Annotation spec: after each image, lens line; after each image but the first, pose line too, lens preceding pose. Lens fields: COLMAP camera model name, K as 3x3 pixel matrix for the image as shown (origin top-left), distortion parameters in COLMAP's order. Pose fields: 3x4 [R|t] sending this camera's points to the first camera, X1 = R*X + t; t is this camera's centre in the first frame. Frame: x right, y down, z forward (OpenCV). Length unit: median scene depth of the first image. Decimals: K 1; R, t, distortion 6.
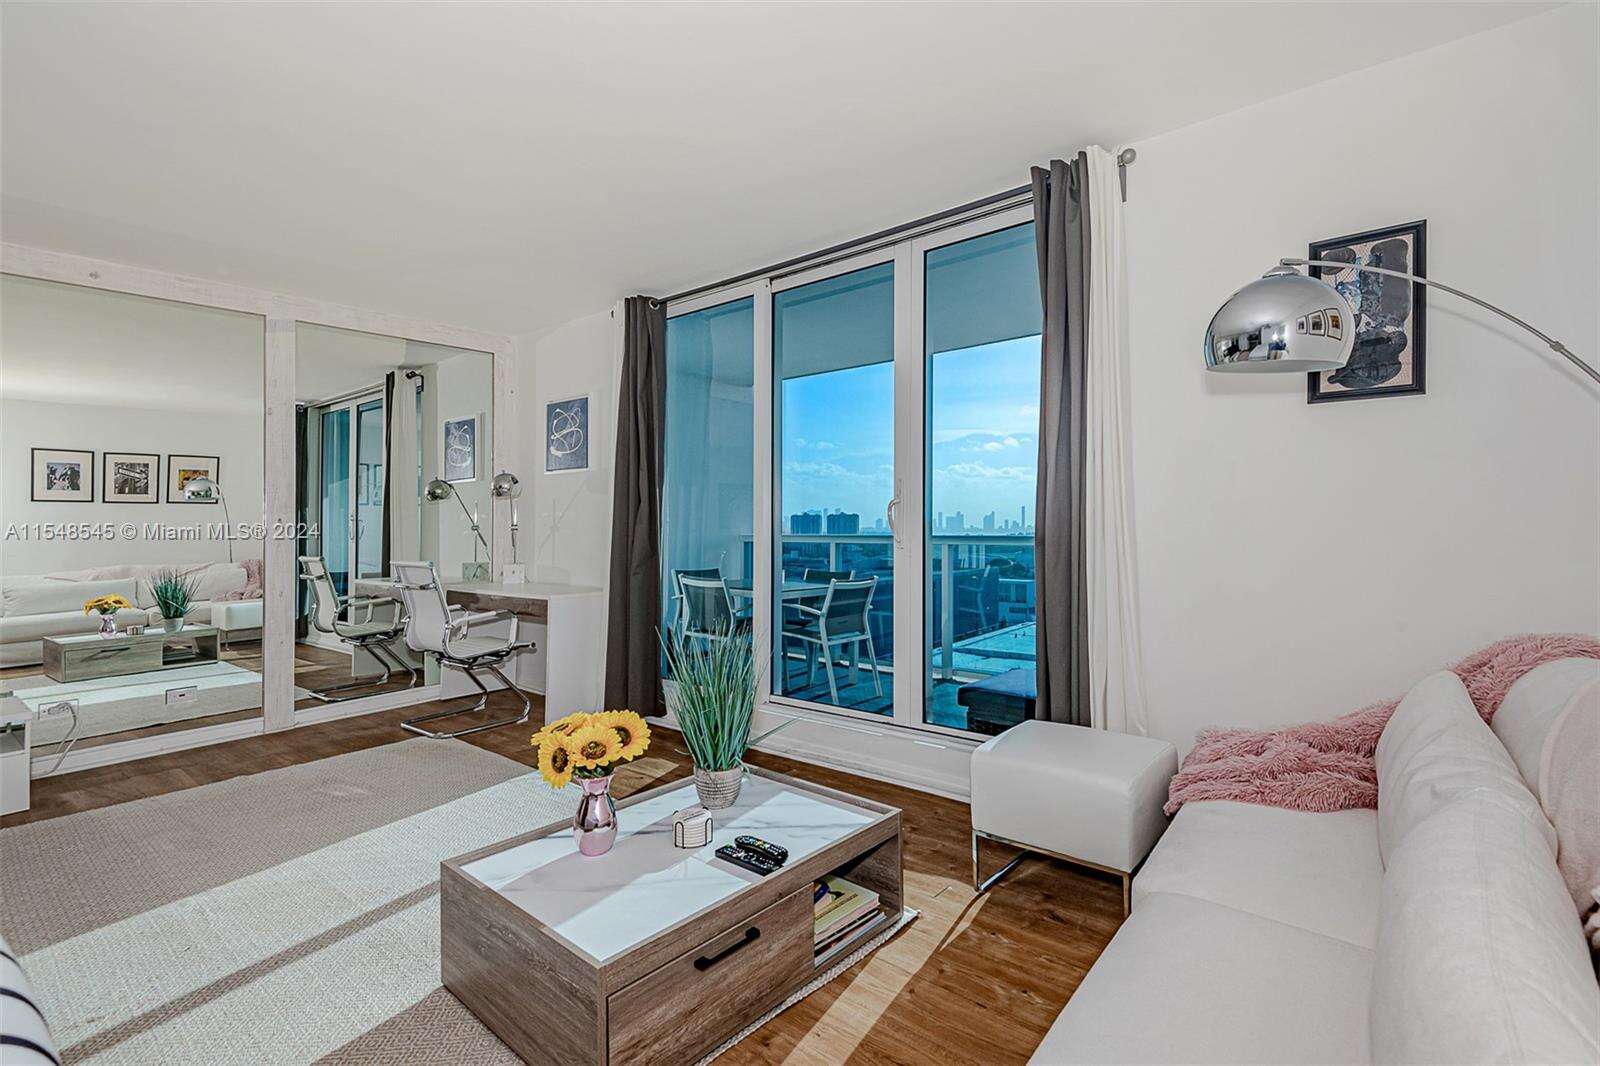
lens RADIAL K [[746.6, 0, 843.6], [0, 746.6, 532.8], [0, 0, 1]] dist [0.003273, 0.000066]
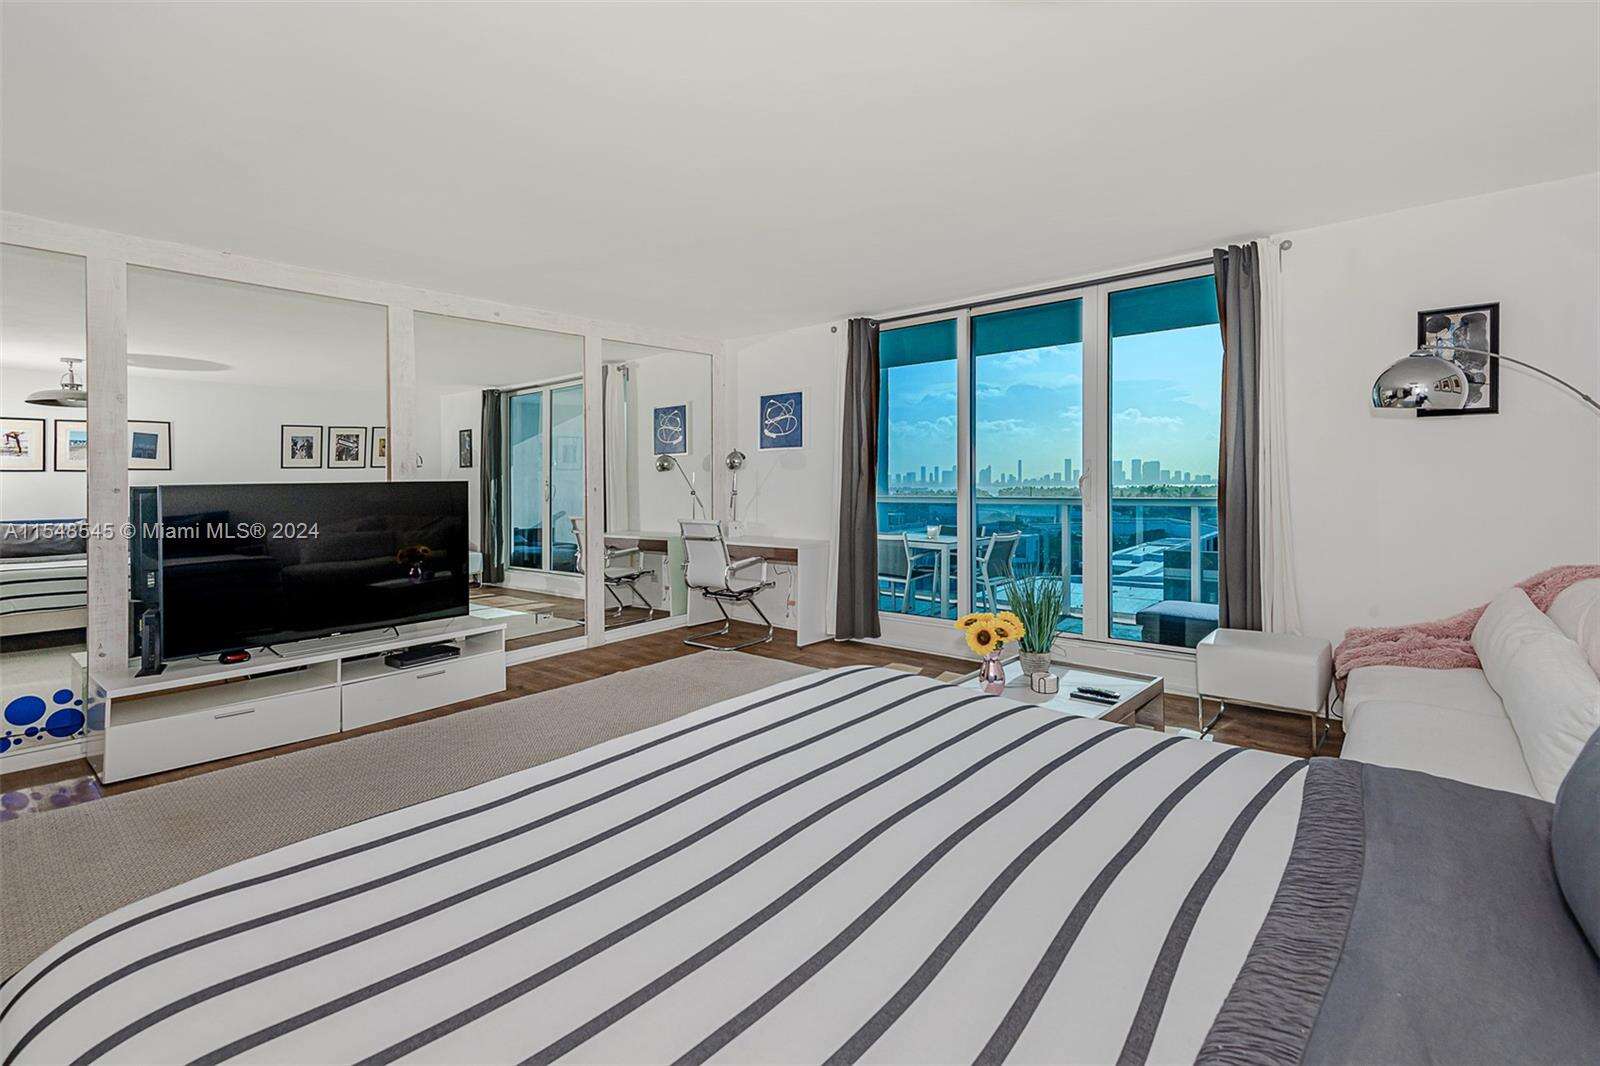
lens RADIAL K [[744.8, 0, 803.8], [0, 744.8, 505.2], [0, 0, 1]] dist [-0.000070, -0.006610]
pose [[0.999585, 0.001056, -0.028778, -0.392482], [-0.000355, 0.999703, 0.024356, -0.022768], [0.028795, -0.024336, 0.999289, -0.370663]]
